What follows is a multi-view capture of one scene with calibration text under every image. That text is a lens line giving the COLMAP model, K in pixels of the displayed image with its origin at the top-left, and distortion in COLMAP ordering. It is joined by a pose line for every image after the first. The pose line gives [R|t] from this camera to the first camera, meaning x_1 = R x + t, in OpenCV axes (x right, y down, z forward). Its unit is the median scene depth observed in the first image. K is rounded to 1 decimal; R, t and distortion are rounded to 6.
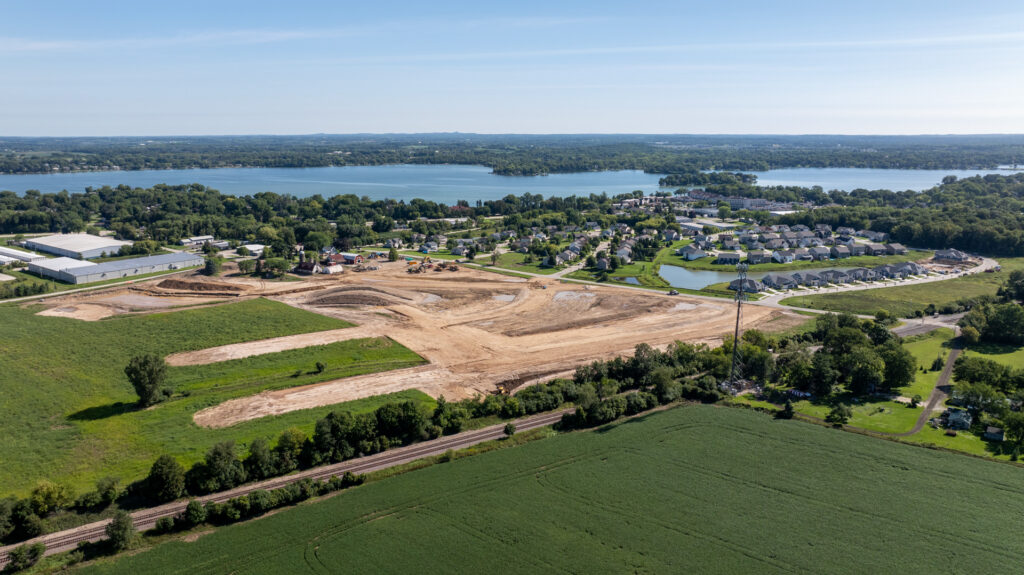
lens RADIAL K [[720.6, 0, 516.5], [0, 720.6, 282.3], [0, 0, 1]] dist [-0.018370, 0.000902]
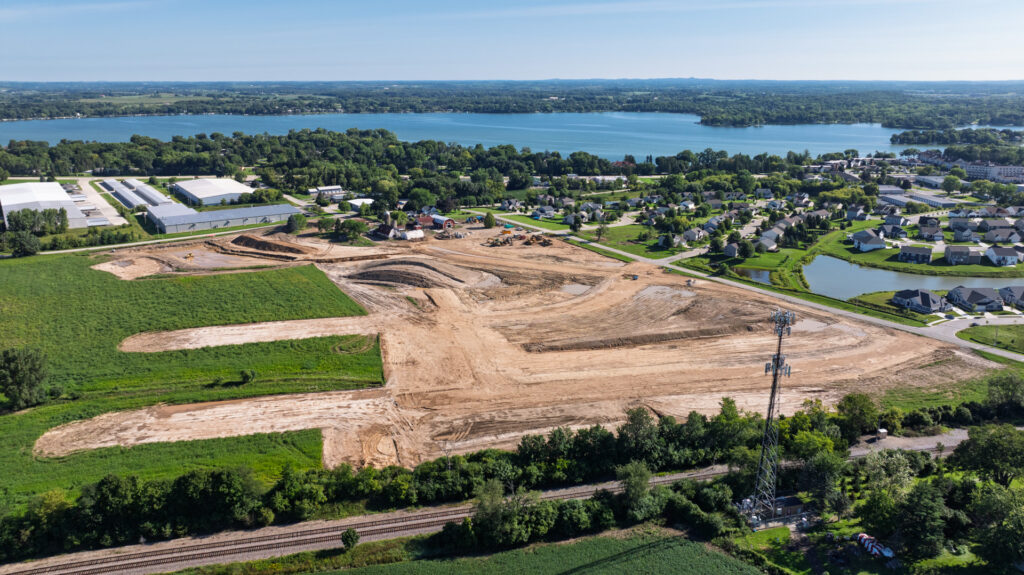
lens RADIAL K [[720.6, 0, 516.5], [0, 720.6, 282.3], [0, 0, 1]] dist [-0.018370, 0.000902]
pose [[0.950345, 0.085019, -0.299359, 0.128269], [-0.063389, 0.994675, 0.081256, -0.037184], [0.304674, -0.058245, 0.950674, 0.180666]]
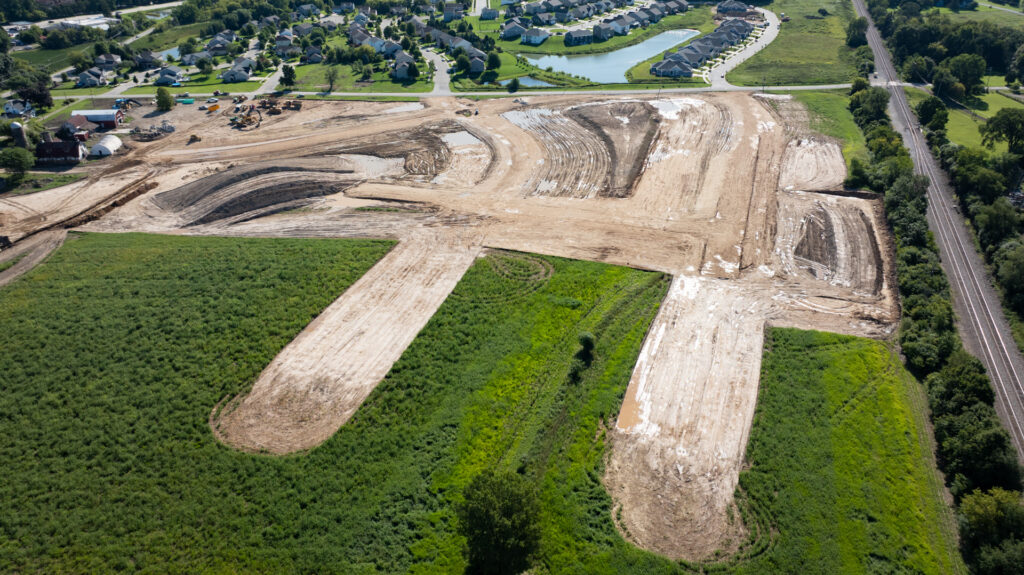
lens RADIAL K [[720.6, 0, 516.5], [0, 720.6, 282.3], [0, 0, 1]] dist [-0.018370, 0.000902]
pose [[0.776183, -0.311868, 0.547976, -0.325695], [0.124880, 0.927927, 0.351222, -0.071183], [-0.618017, -0.204181, 0.759187, 0.325723]]
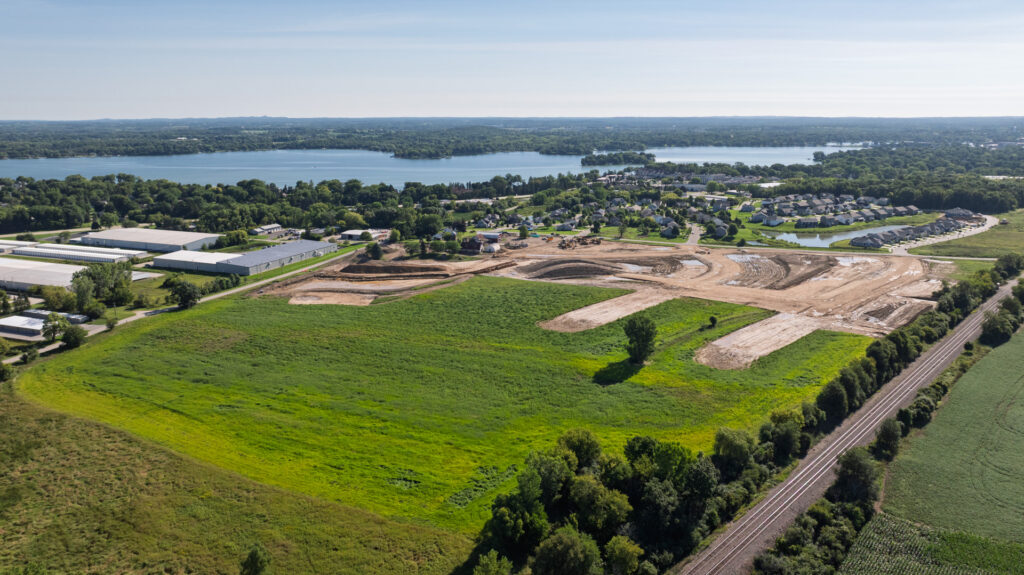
lens RADIAL K [[720.6, 0, 516.5], [0, 720.6, 282.3], [0, 0, 1]] dist [-0.018370, 0.000902]
pose [[0.966487, -0.061036, 0.249356, -0.454185], [0.055484, 0.998031, 0.029242, 0.003204], [-0.250650, -0.014426, 0.967970, -0.013203]]
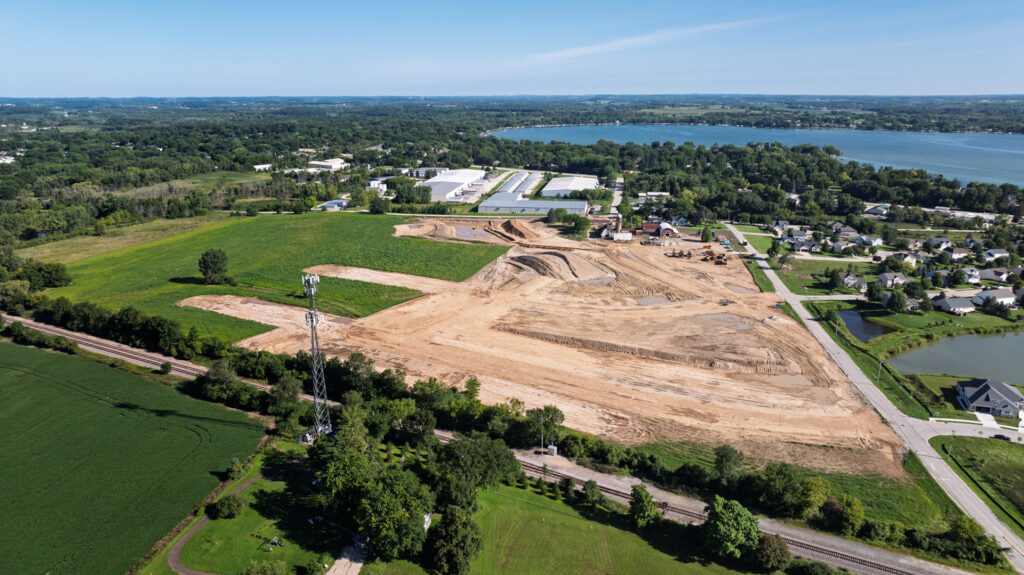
lens RADIAL K [[720.6, 0, 516.5], [0, 720.6, 282.3], [0, 0, 1]] dist [-0.018370, 0.000902]
pose [[0.480560, 0.222348, -0.848306, 0.477756], [-0.175688, 0.972123, 0.155275, -0.078254], [0.859183, 0.074418, 0.506228, 0.369054]]
